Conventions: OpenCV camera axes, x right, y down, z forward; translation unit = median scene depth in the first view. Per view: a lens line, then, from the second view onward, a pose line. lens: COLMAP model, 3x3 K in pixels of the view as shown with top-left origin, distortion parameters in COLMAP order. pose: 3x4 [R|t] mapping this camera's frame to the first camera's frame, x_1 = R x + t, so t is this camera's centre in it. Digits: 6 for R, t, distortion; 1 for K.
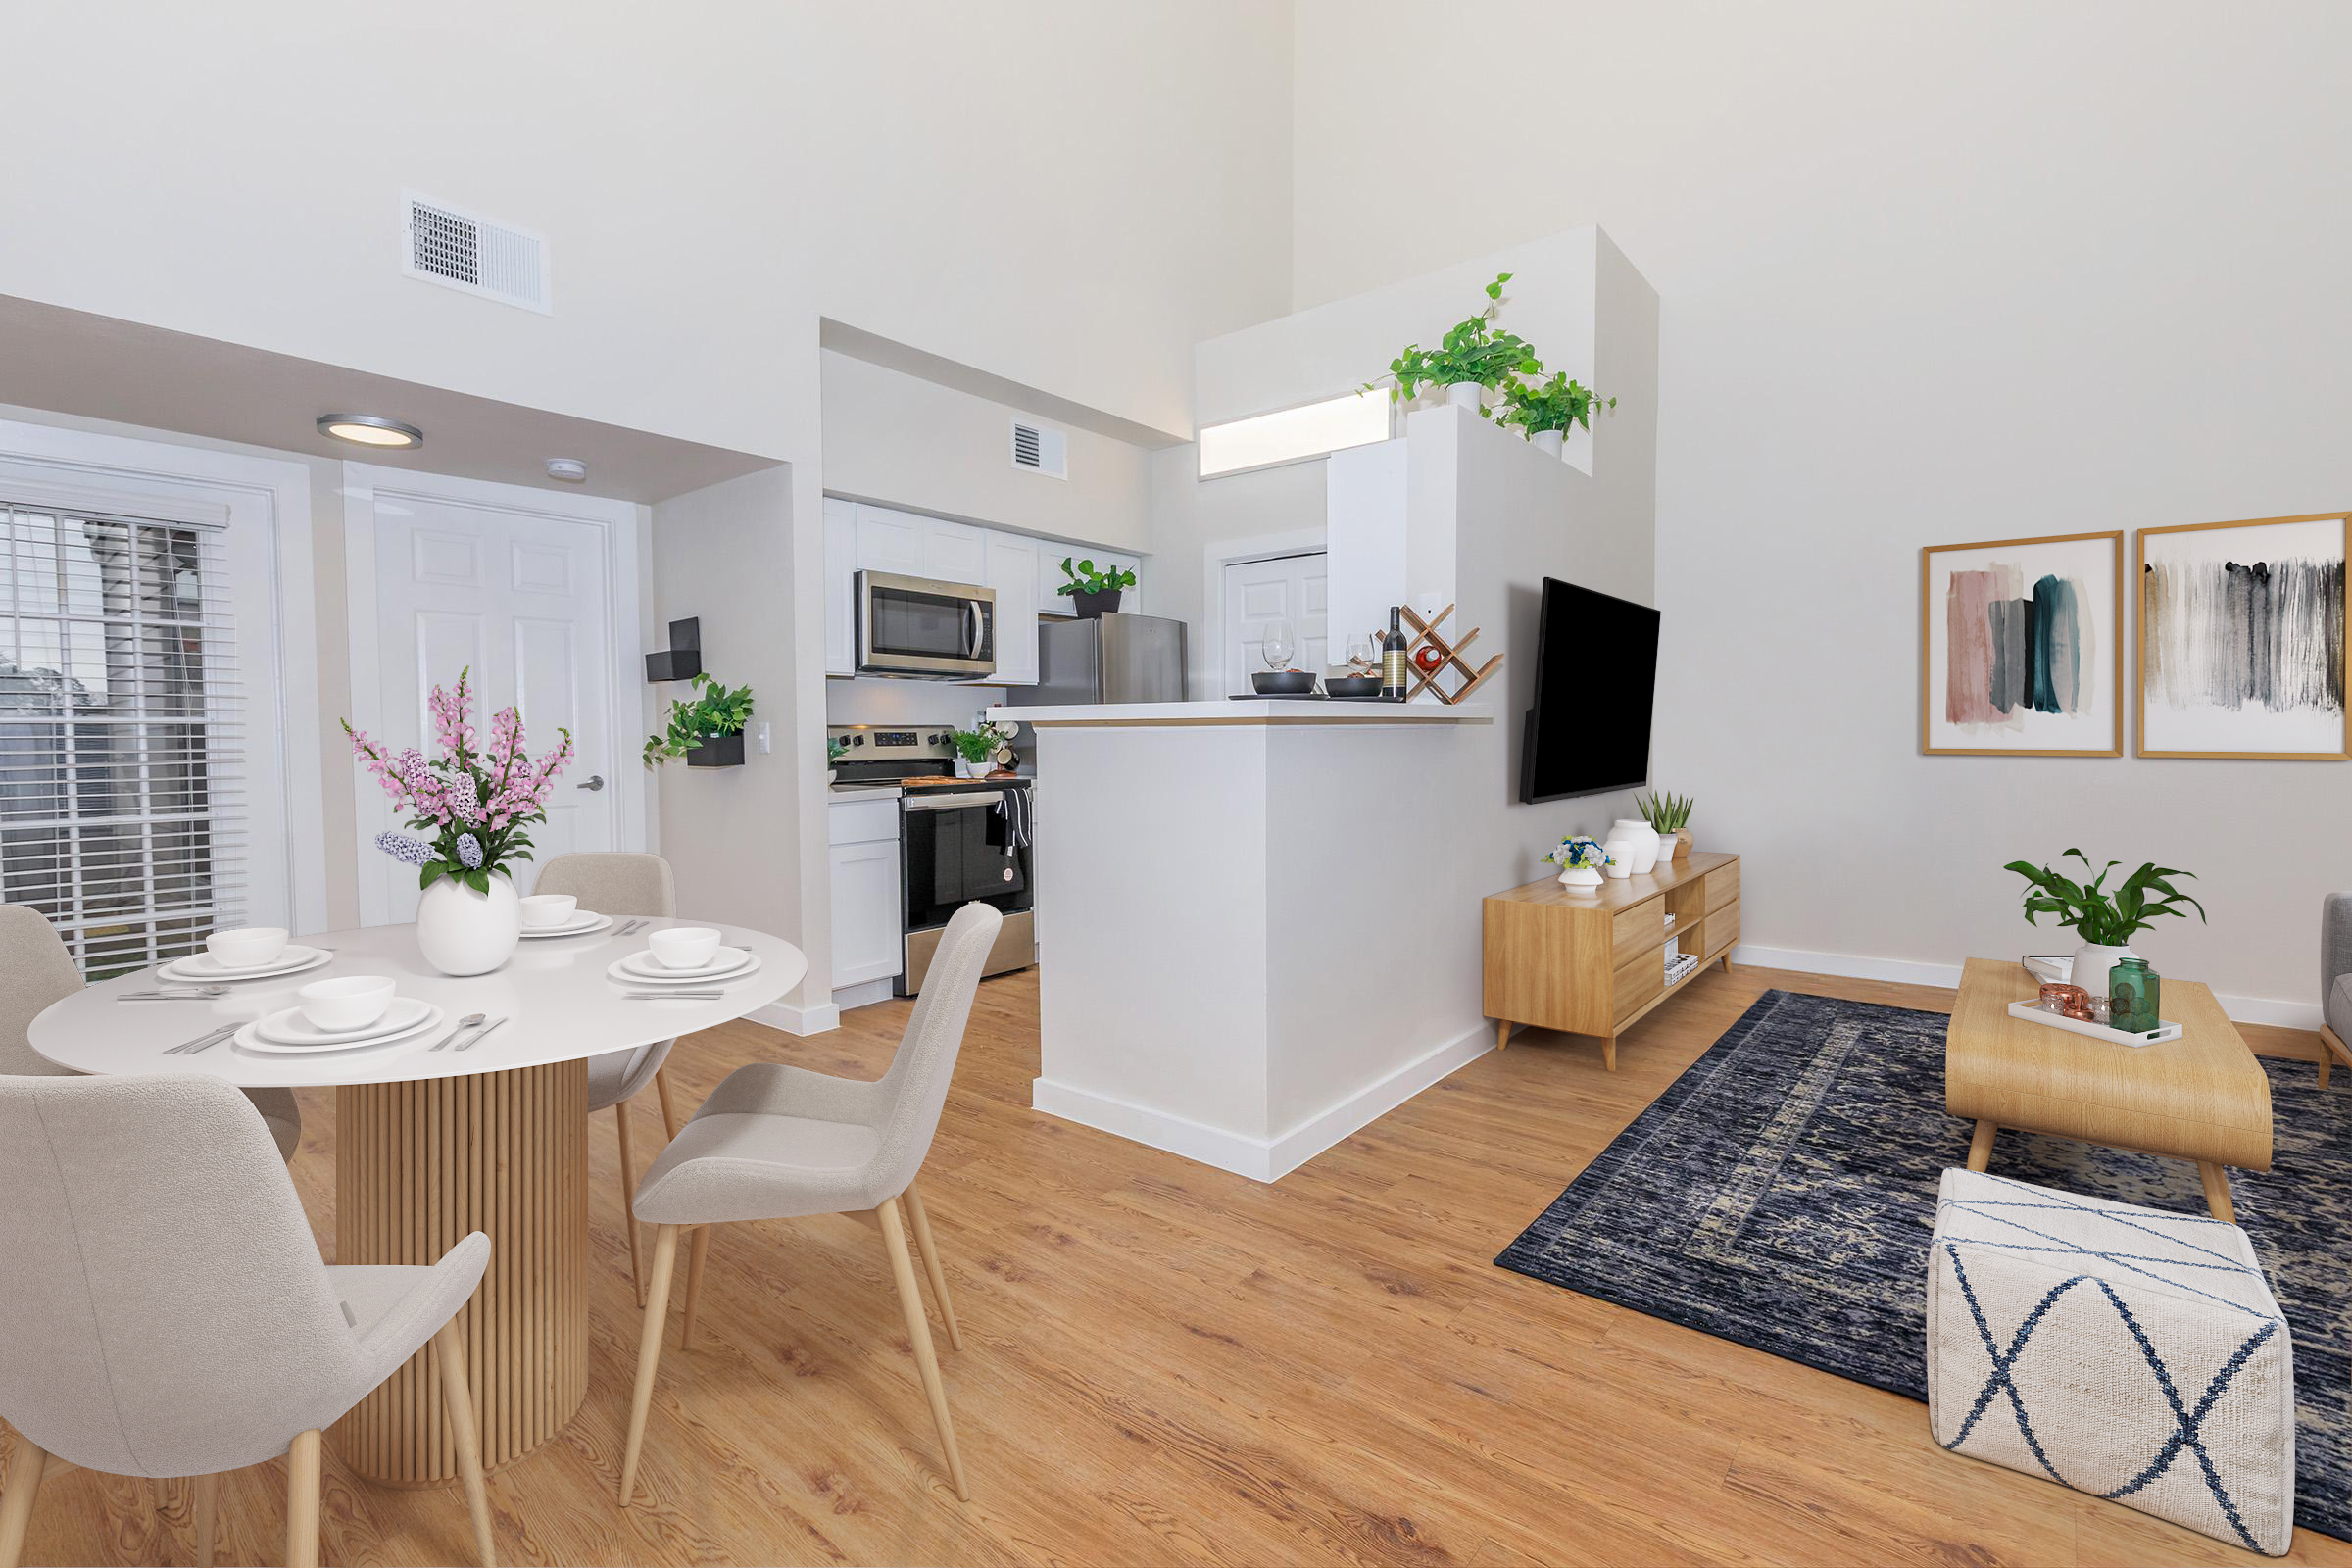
lens RADIAL K [[1041.7, 0, 1176.0], [0, 1041.7, 784.0], [0, 0, 1]] dist [0.011760, 0.000187]
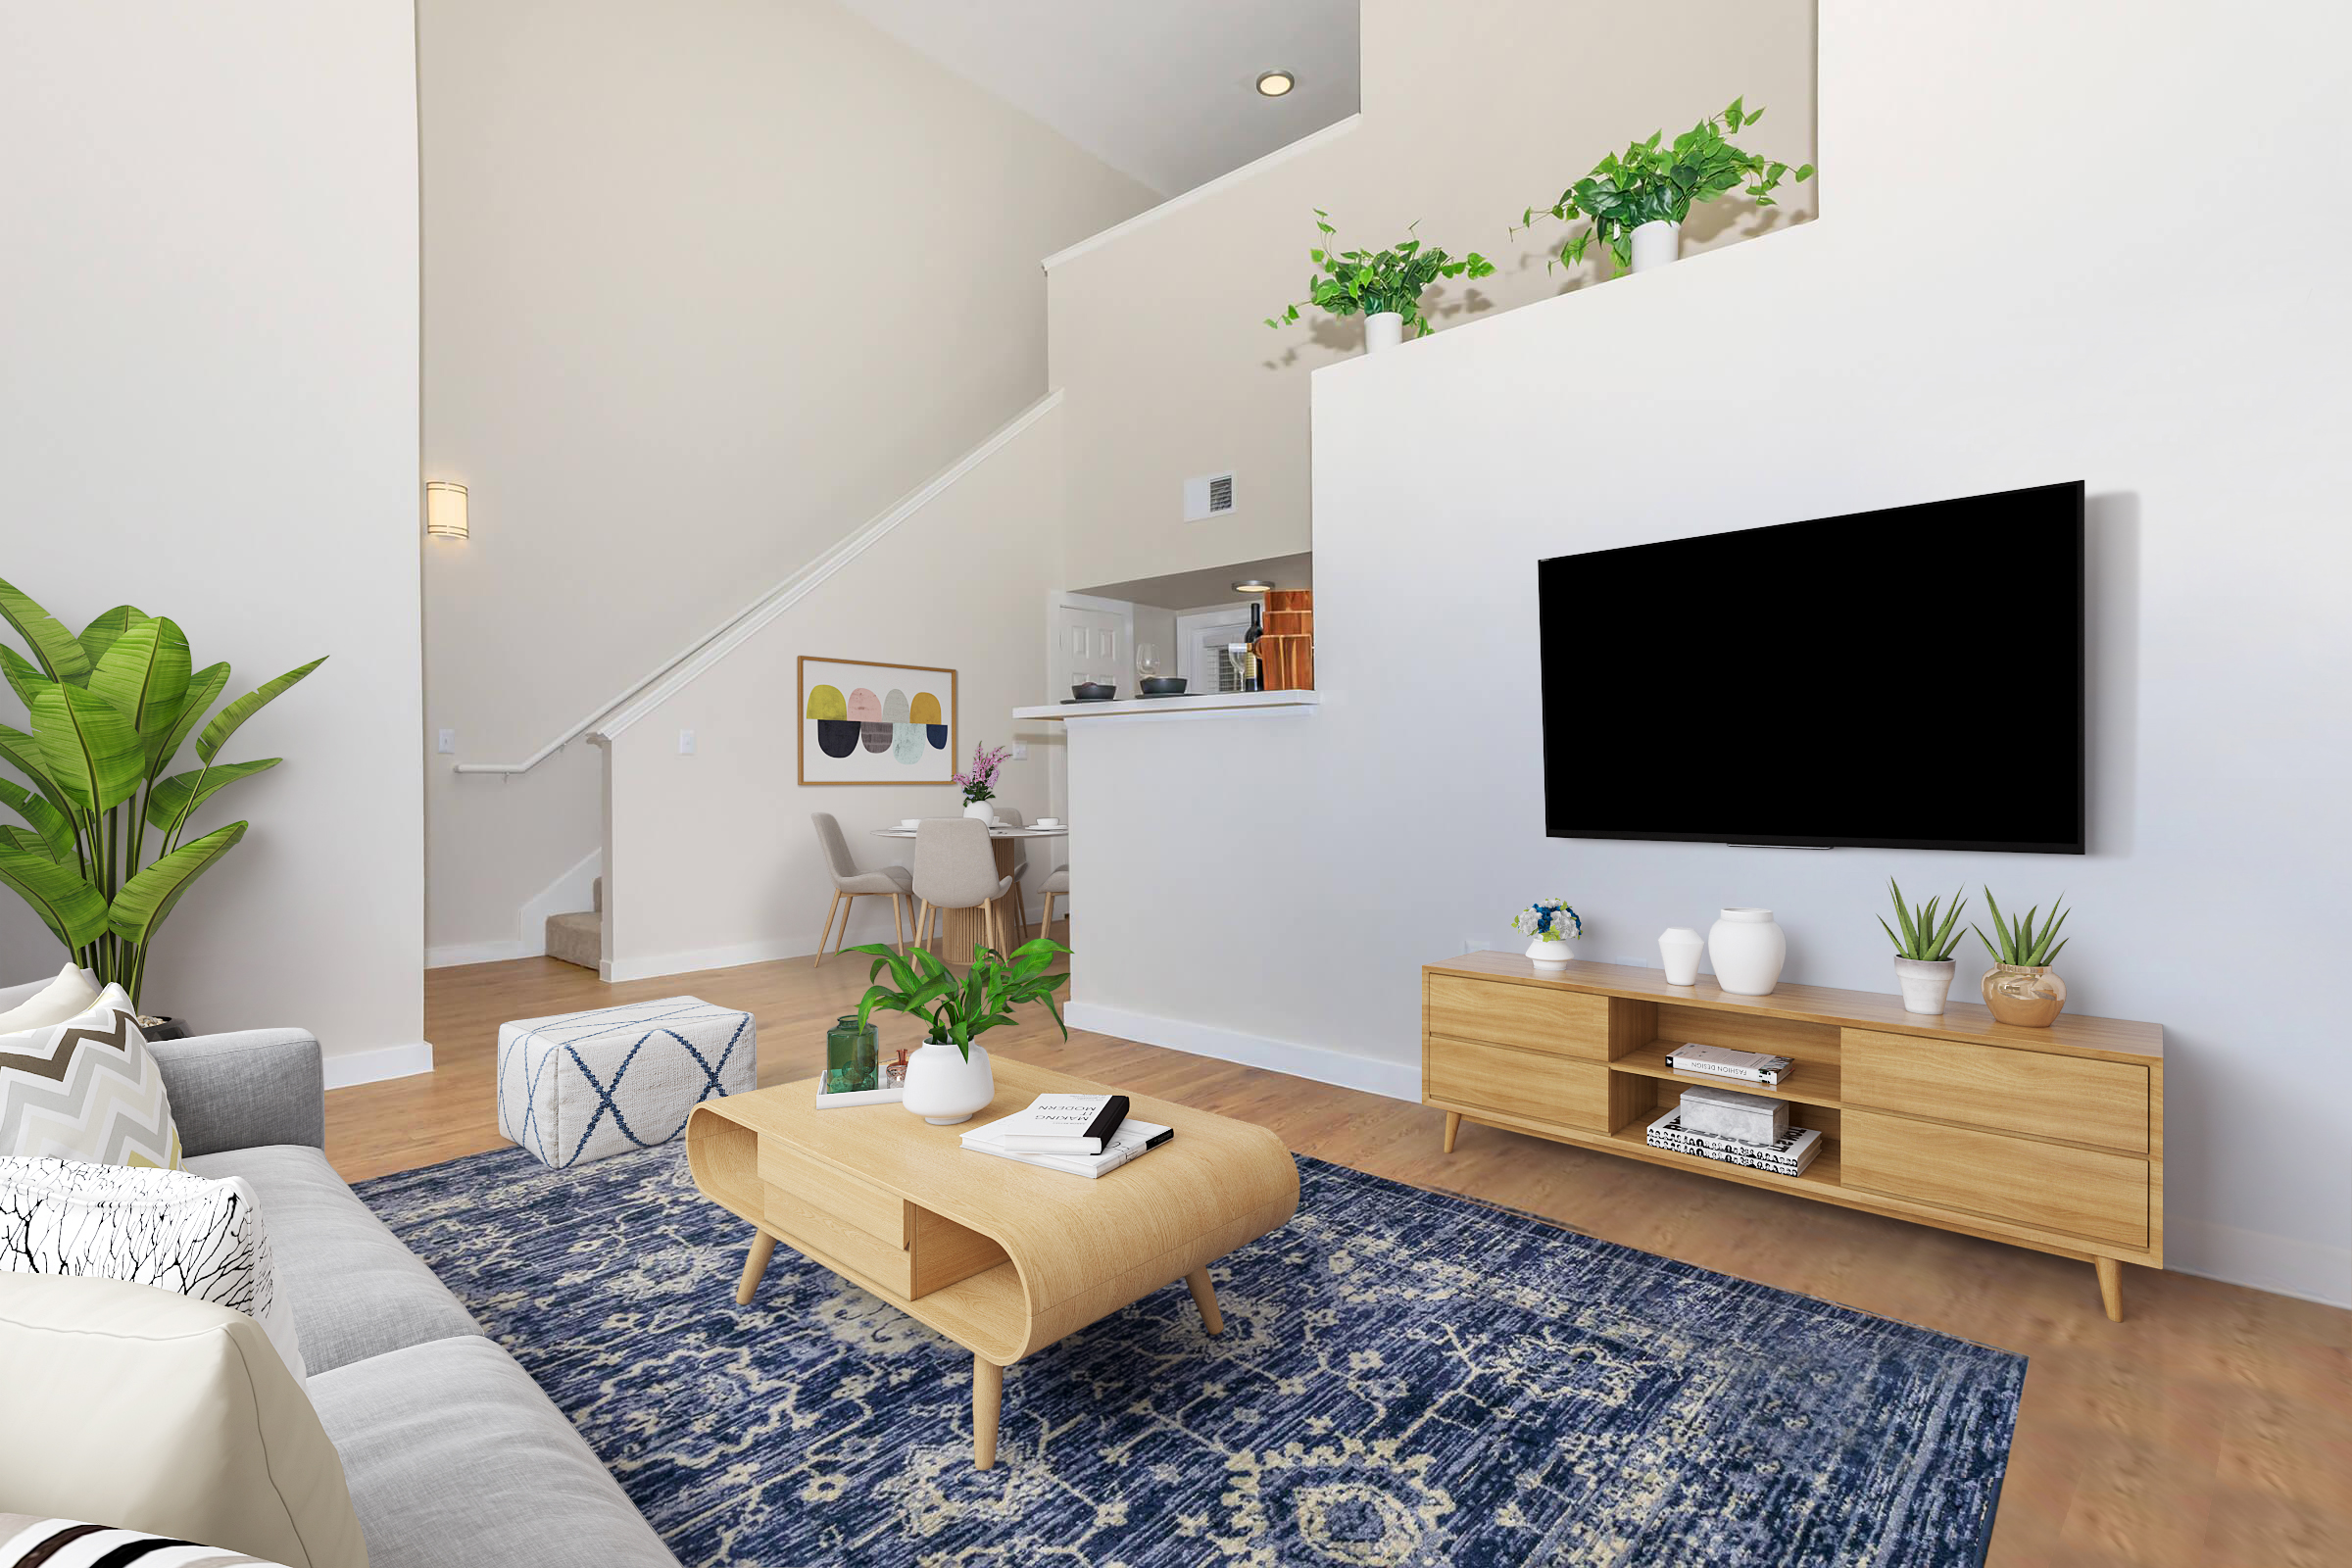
lens RADIAL K [[1114.2, 0, 1186.7], [0, 1114.2, 759.1], [0, 0, 1]] dist [0.011099, 0.000393]
pose [[-0.035555, 0.002141, -0.999365, 1.436047], [-0.046304, 0.998920, 0.003787, -0.010630], [0.998294, 0.046410, -0.035417, 1.029136]]
